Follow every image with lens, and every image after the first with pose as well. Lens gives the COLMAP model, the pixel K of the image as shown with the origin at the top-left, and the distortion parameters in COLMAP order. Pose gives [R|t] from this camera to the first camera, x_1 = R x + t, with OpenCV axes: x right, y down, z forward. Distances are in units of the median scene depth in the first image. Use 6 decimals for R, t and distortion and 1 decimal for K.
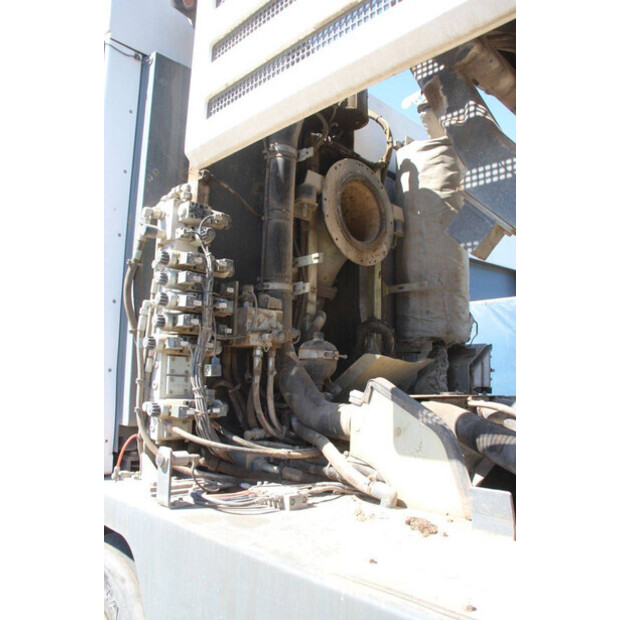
lens RADIAL K [[512.5, 0, 310.0], [0, 512.5, 310.0], [0, 0, 1]] dist [-0.162840, 0.119080]
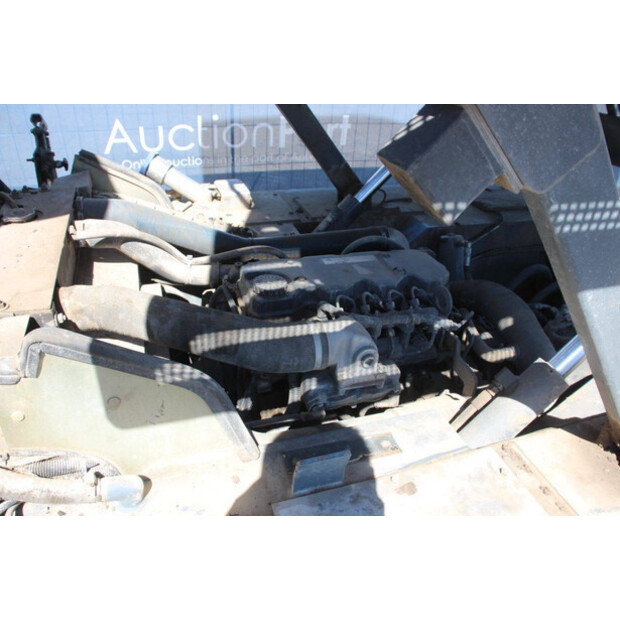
lens RADIAL K [[512.5, 0, 310.0], [0, 512.5, 310.0], [0, 0, 1]] dist [-0.162840, 0.119080]
pose [[0.437169, -0.462886, 0.771116, -0.125468], [-0.168423, 0.800085, 0.575759, -0.218619], [-0.883469, -0.381577, 0.271811, 0.660691]]
